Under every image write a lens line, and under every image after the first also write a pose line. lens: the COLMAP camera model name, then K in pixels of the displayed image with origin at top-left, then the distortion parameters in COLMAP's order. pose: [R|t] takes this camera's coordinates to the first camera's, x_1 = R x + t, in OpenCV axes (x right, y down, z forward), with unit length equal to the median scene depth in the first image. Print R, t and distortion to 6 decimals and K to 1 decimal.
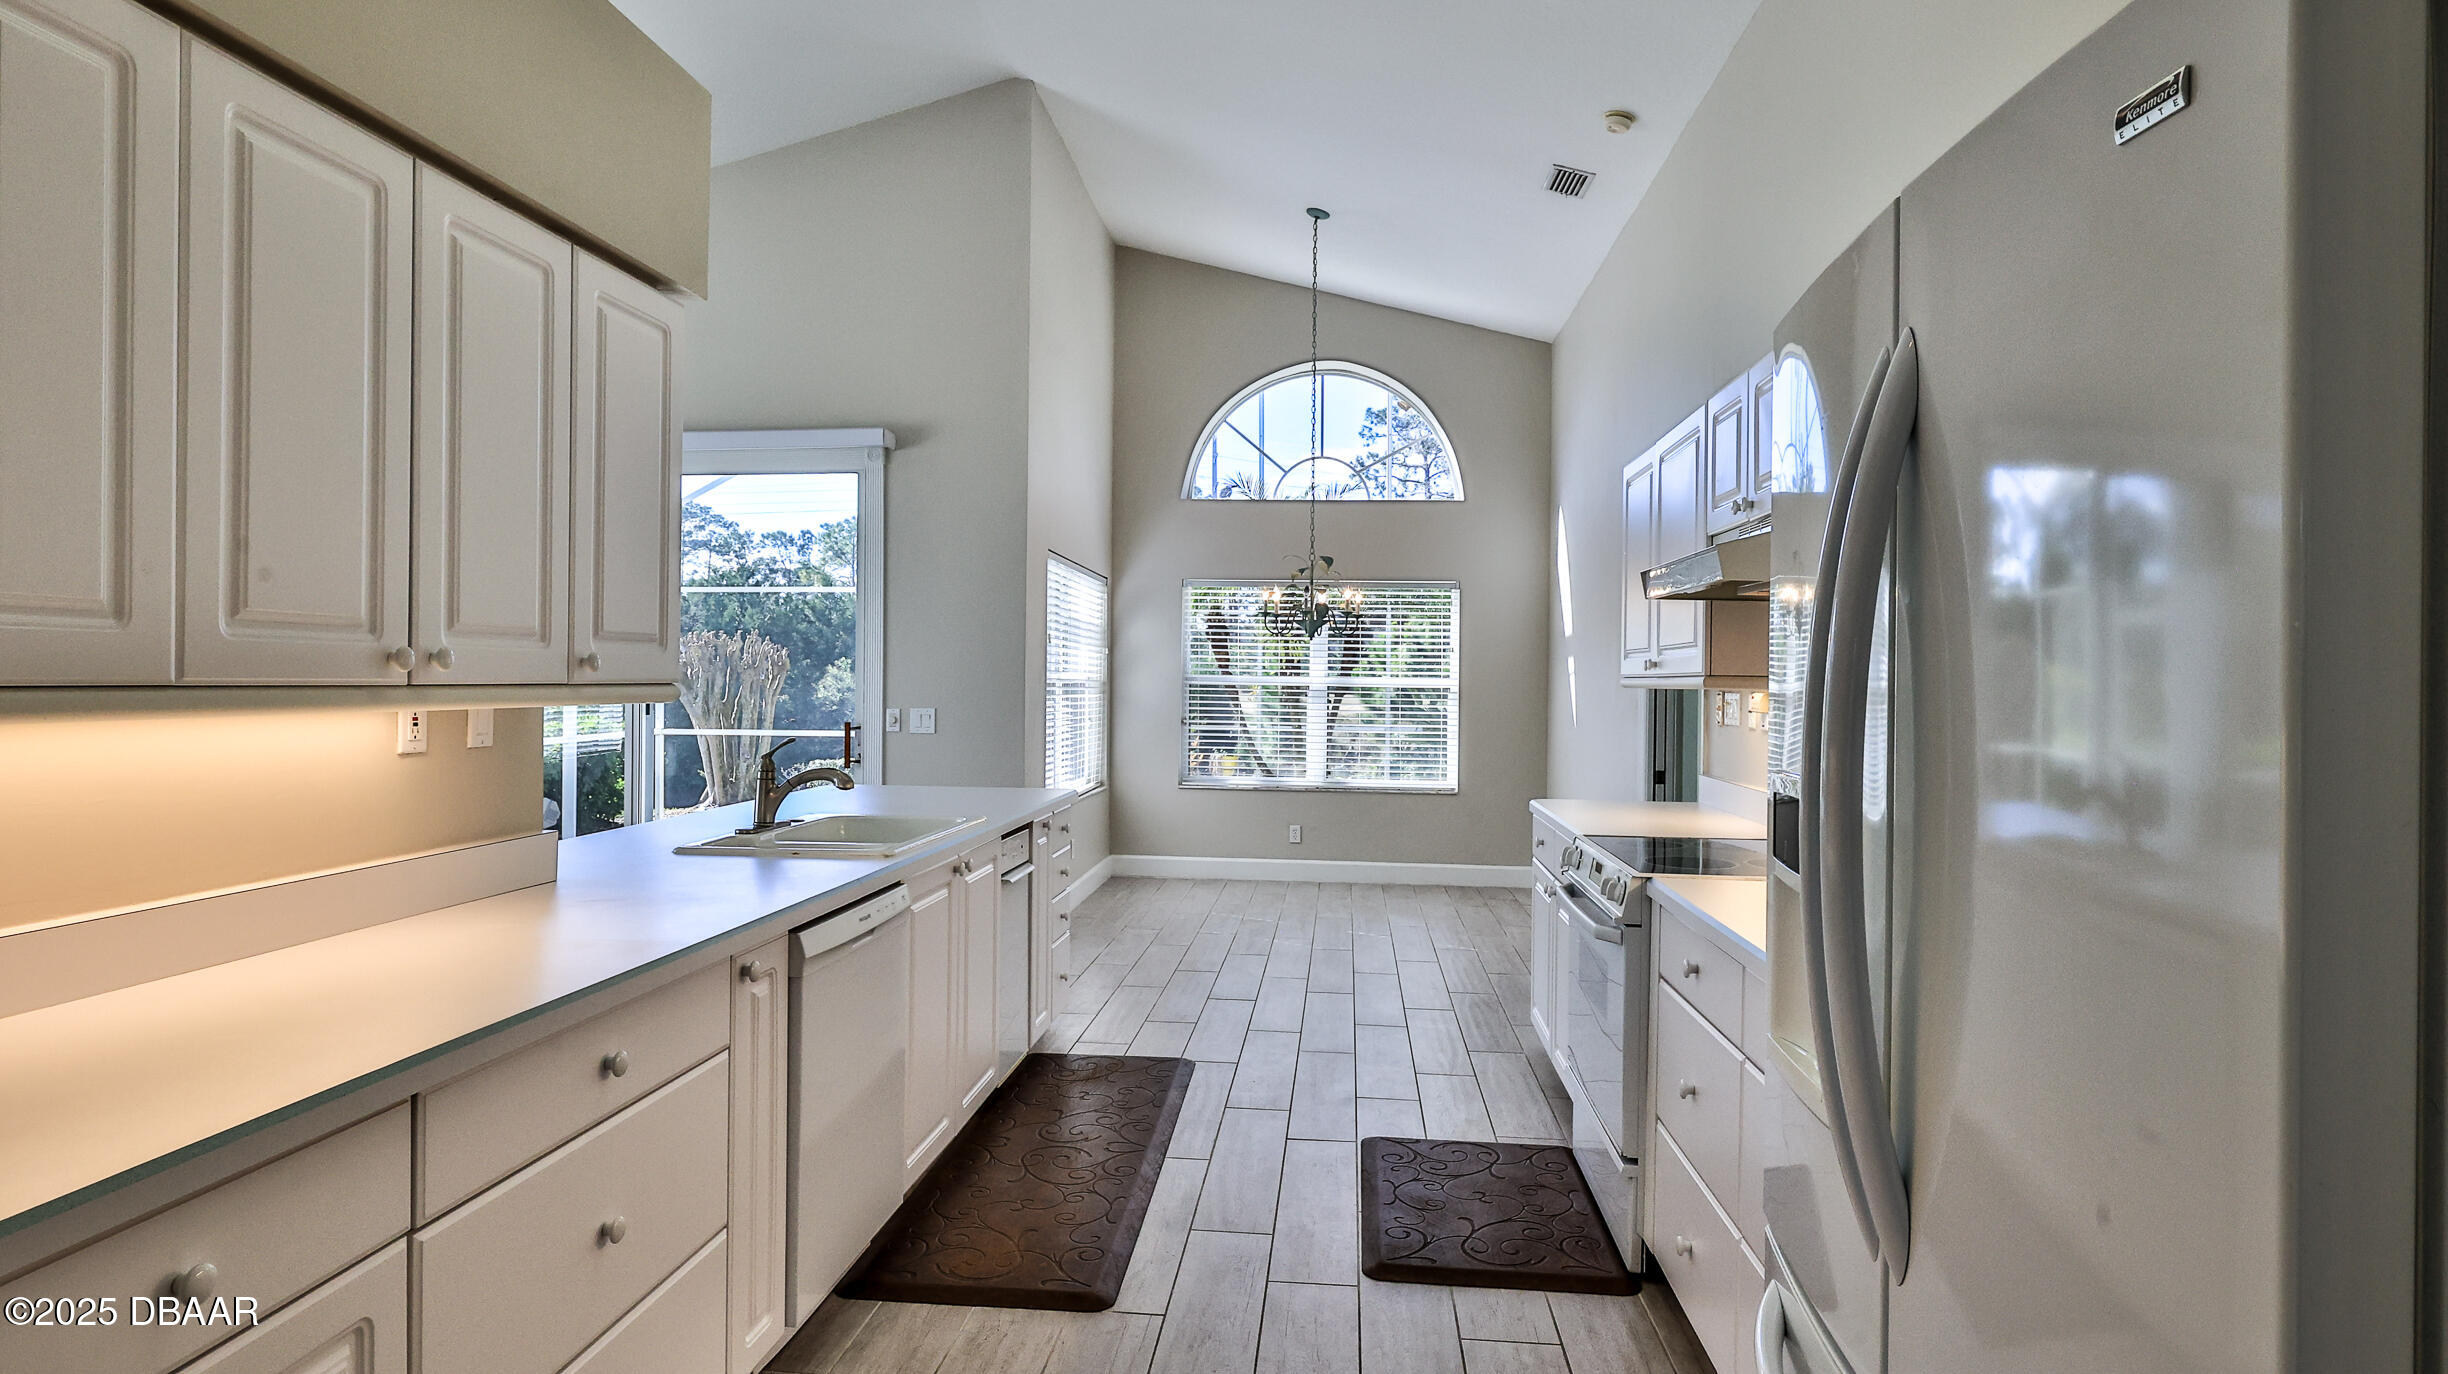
lens RADIAL K [[1302.9, 0, 1217.8], [0, 1302.9, 676.1], [0, 0, 1]] dist [-0.000848, 0.002509]
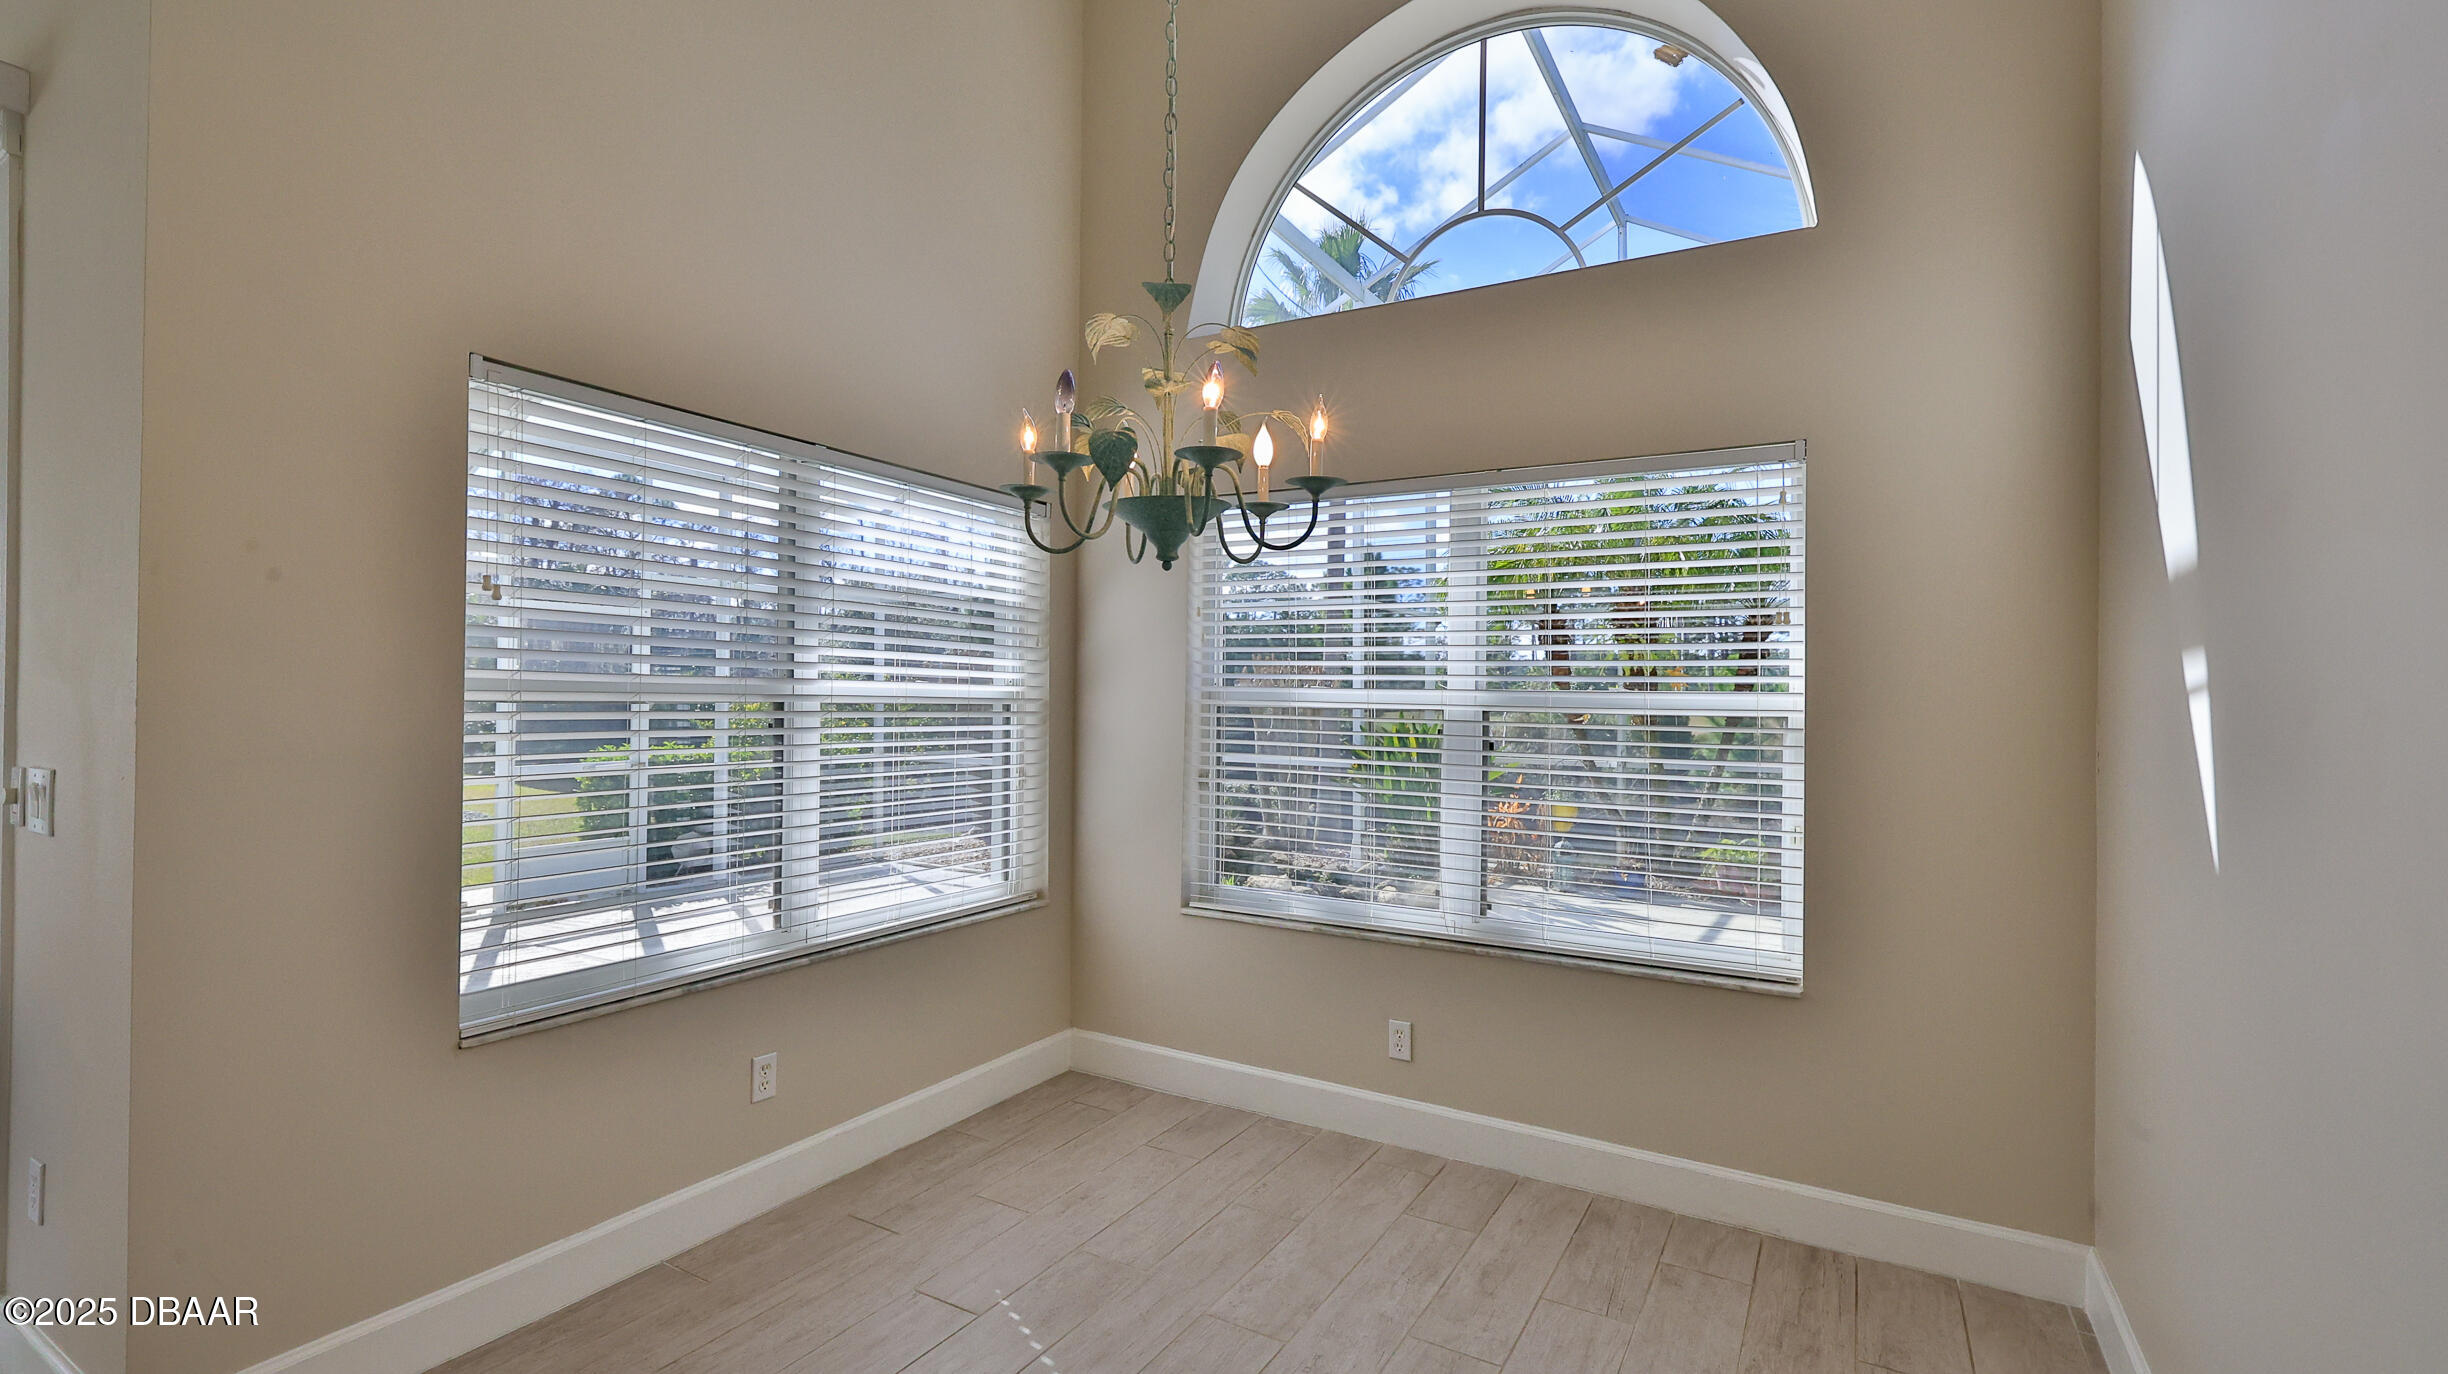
lens RADIAL K [[1085.4, 0, 1234.0], [0, 1085.4, 691.2], [0, 0, 1]] dist [-0.000582, 0.000019]
pose [[0.908046, -0.003079, -0.418858, 0.169590], [0.000248, 0.999977, -0.006814, 0.003455], [0.418869, 0.006084, 0.908026, 0.653820]]
